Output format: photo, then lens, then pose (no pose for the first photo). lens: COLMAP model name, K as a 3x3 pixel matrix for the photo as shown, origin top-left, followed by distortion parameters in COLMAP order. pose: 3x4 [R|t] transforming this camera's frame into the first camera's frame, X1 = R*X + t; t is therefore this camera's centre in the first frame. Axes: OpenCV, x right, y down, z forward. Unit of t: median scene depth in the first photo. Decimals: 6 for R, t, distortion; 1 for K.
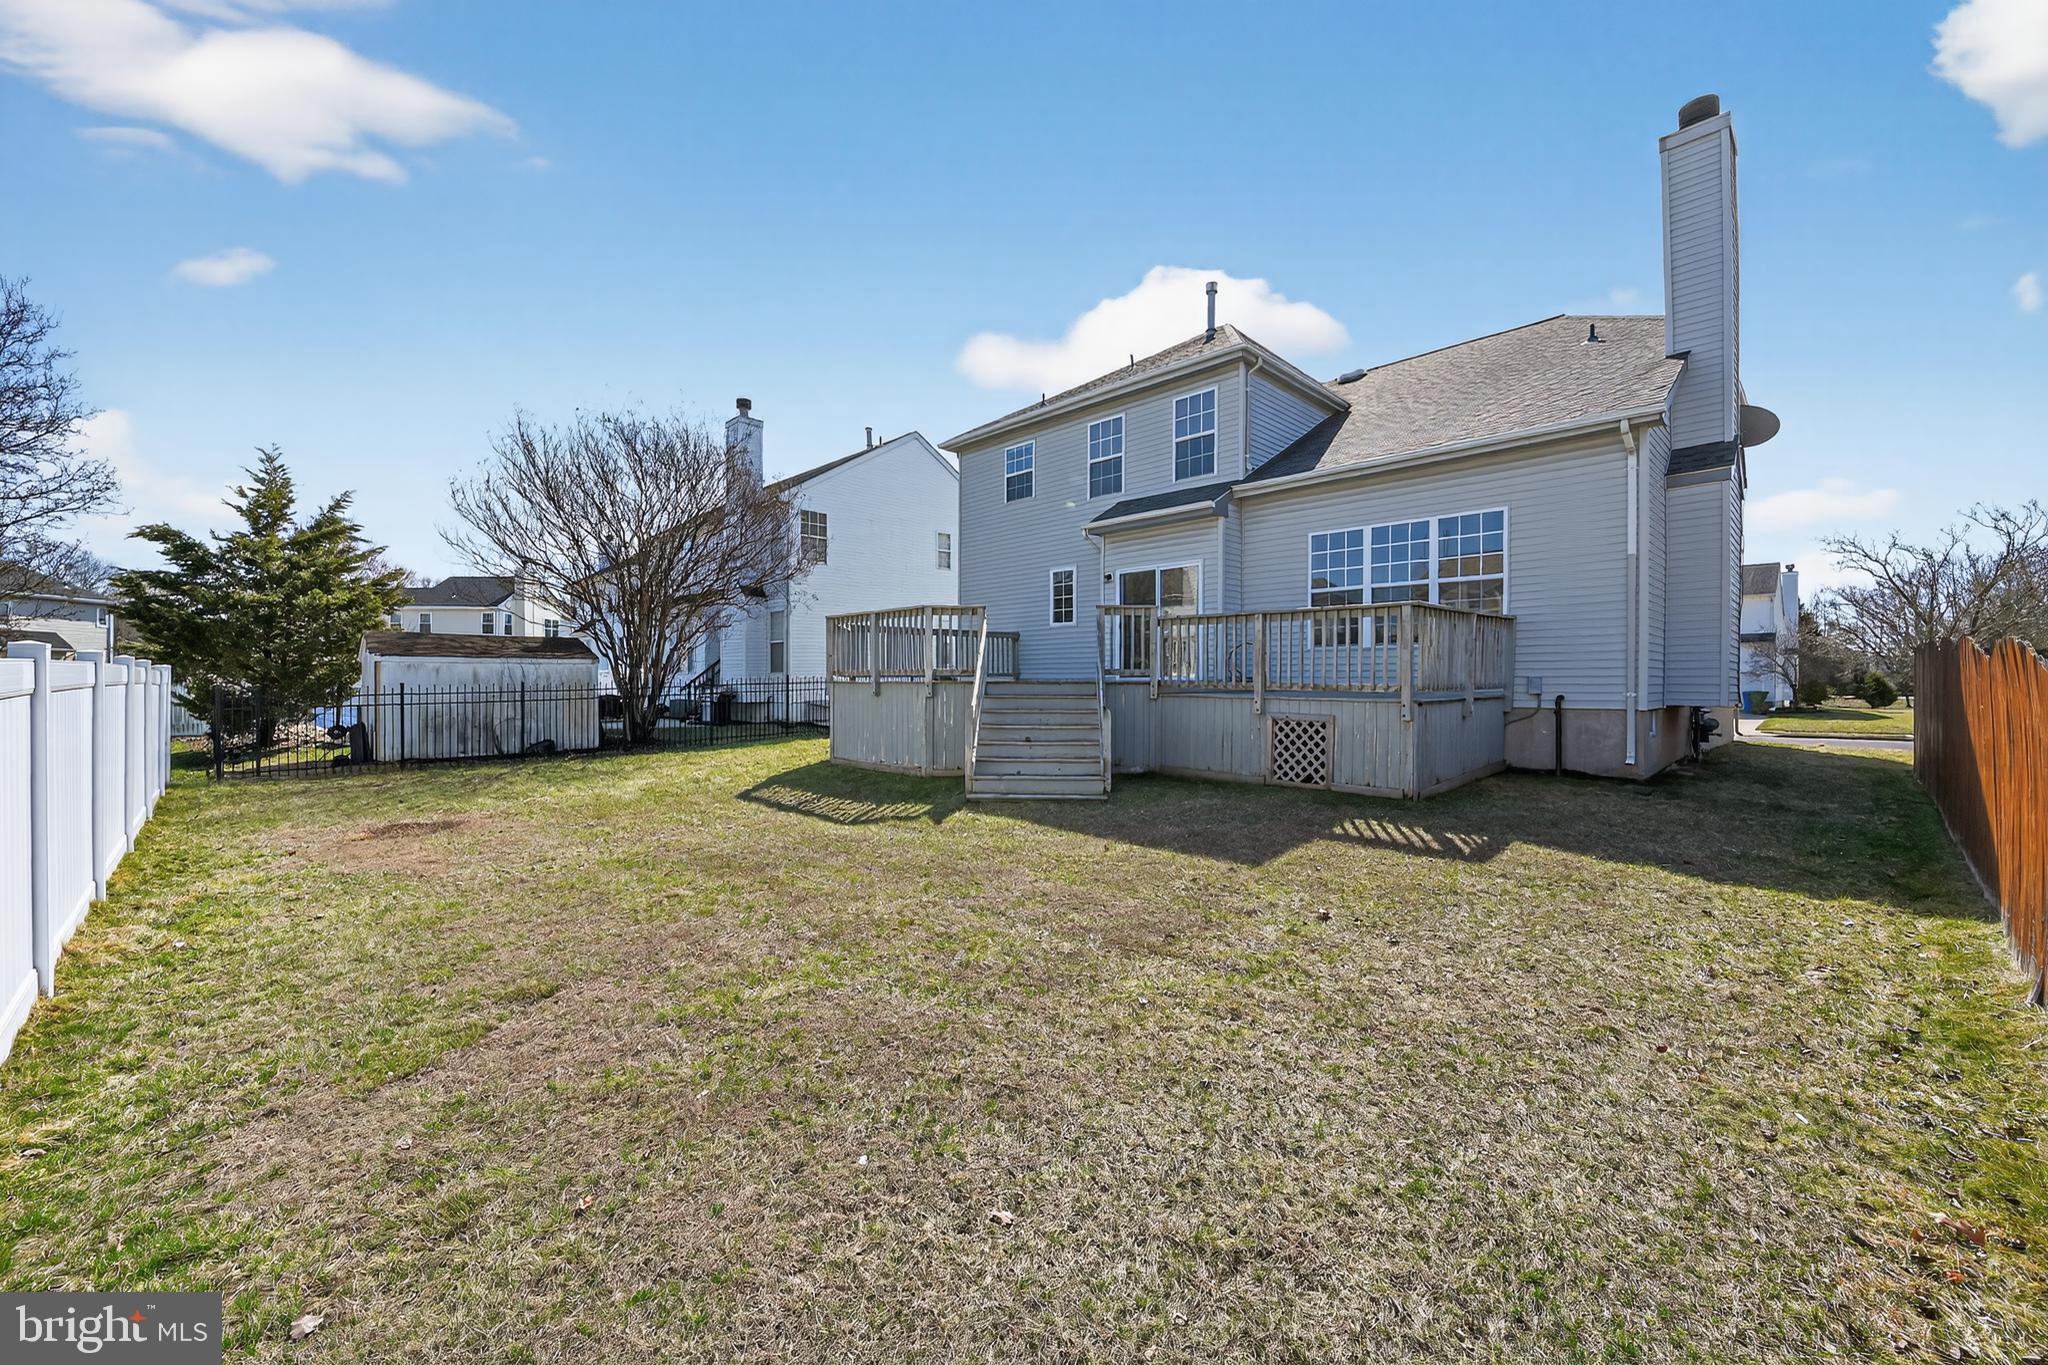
lens RADIAL K [[797.8, 0, 1024.0], [0, 797.8, 674.8], [0, 0, 1]] dist [0.000308, -0.001258]
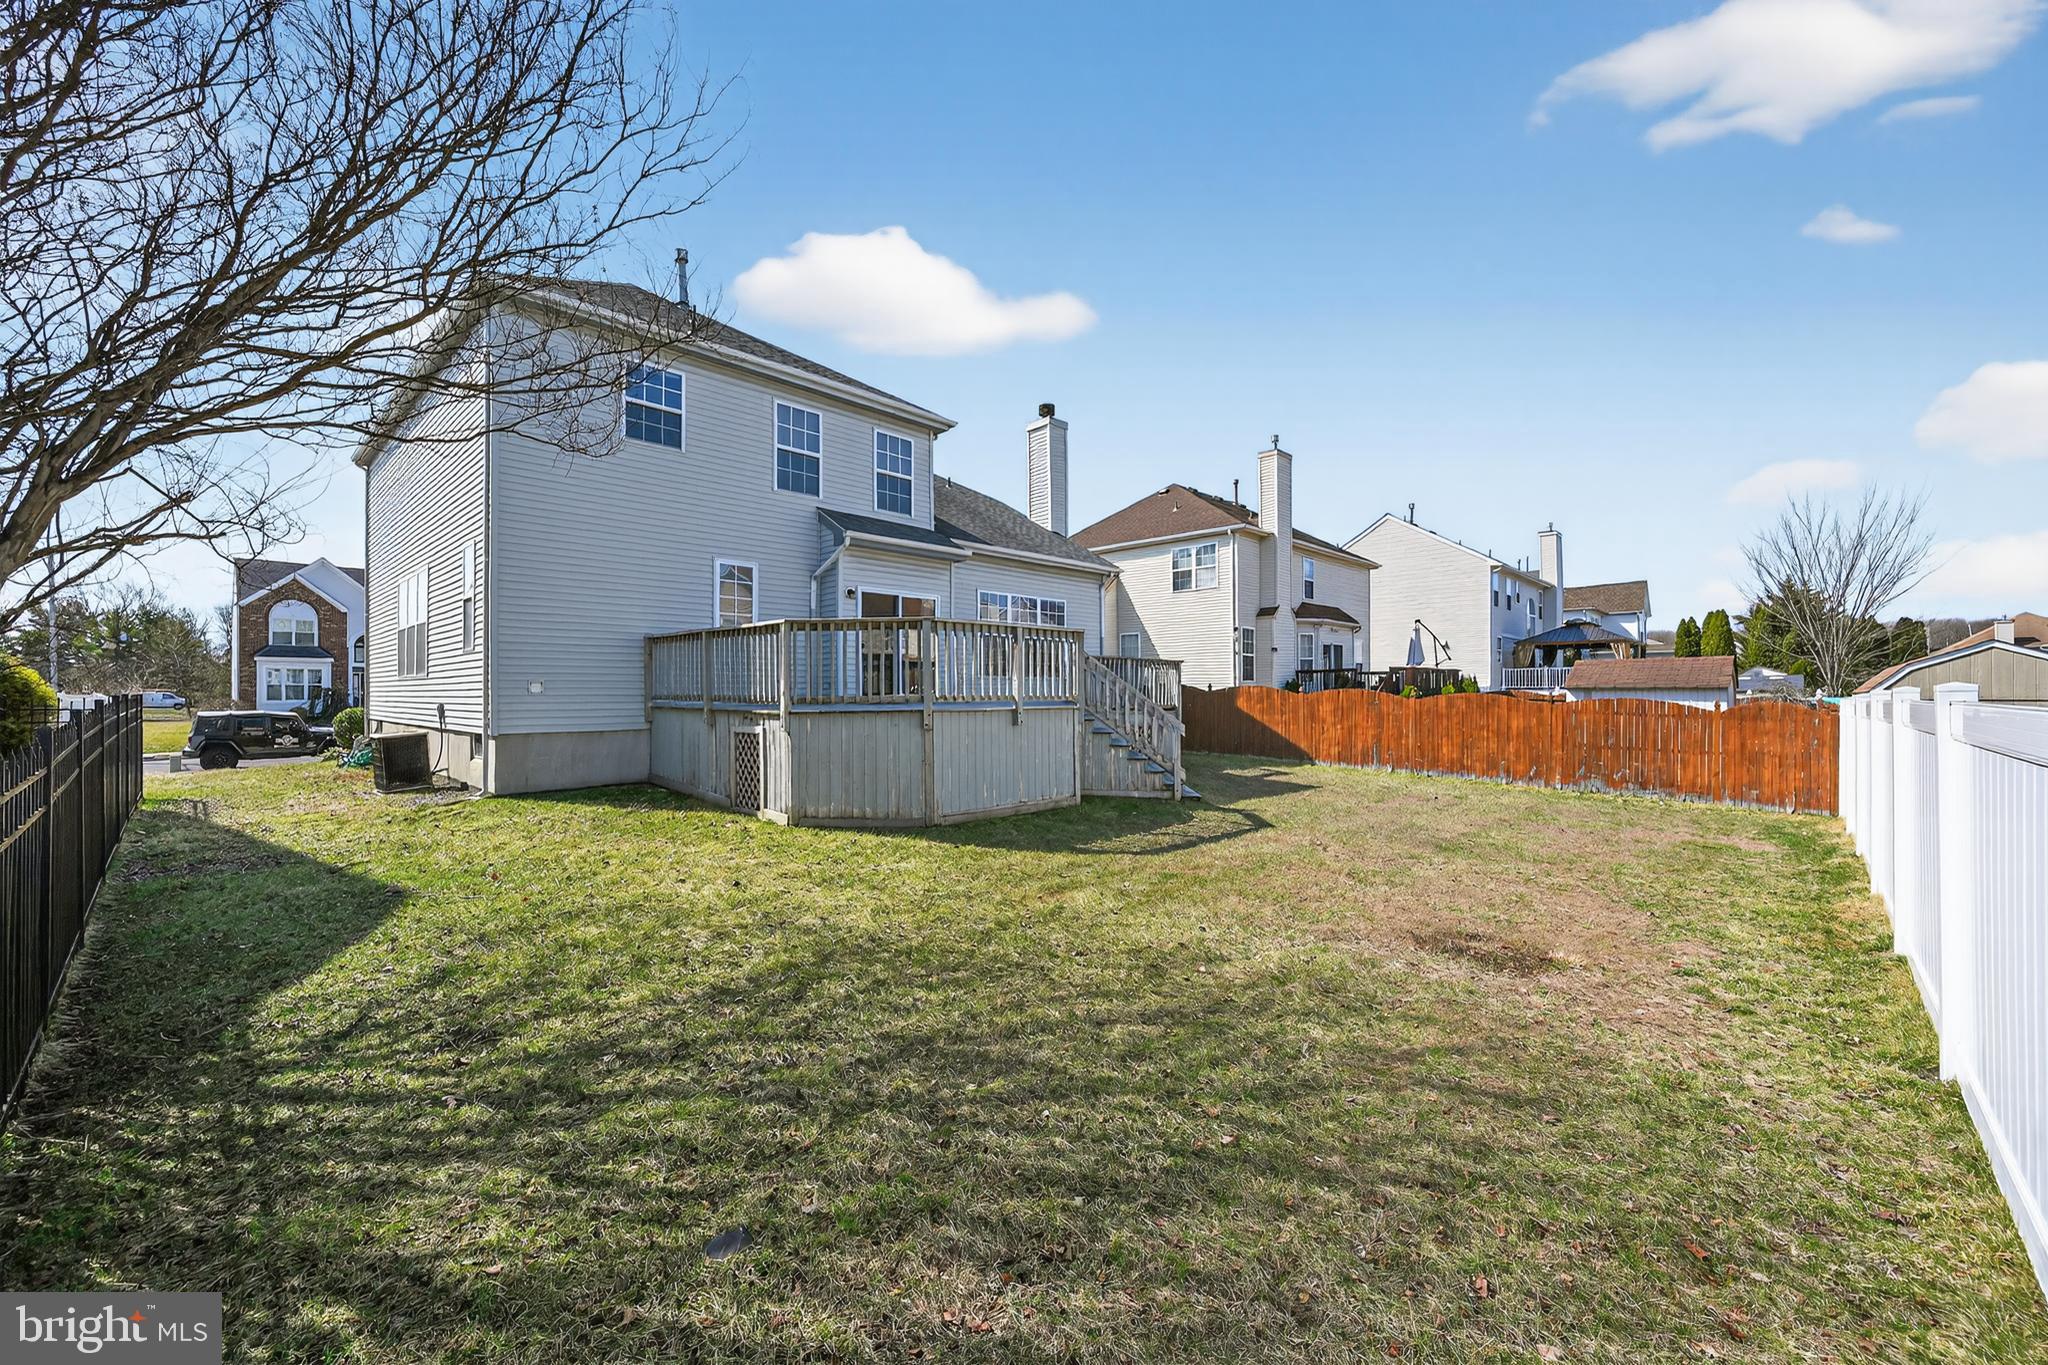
lens RADIAL K [[797.8, 0, 1024.0], [0, 797.8, 688.2], [0, 0, 1]] dist [0.000308, -0.001258]
pose [[-0.037362, 0.005602, 0.999286, -0.841447], [0.000225, 0.999984, -0.005598, -0.004379], [-0.999302, 0.000015, -0.037362, 0.839136]]
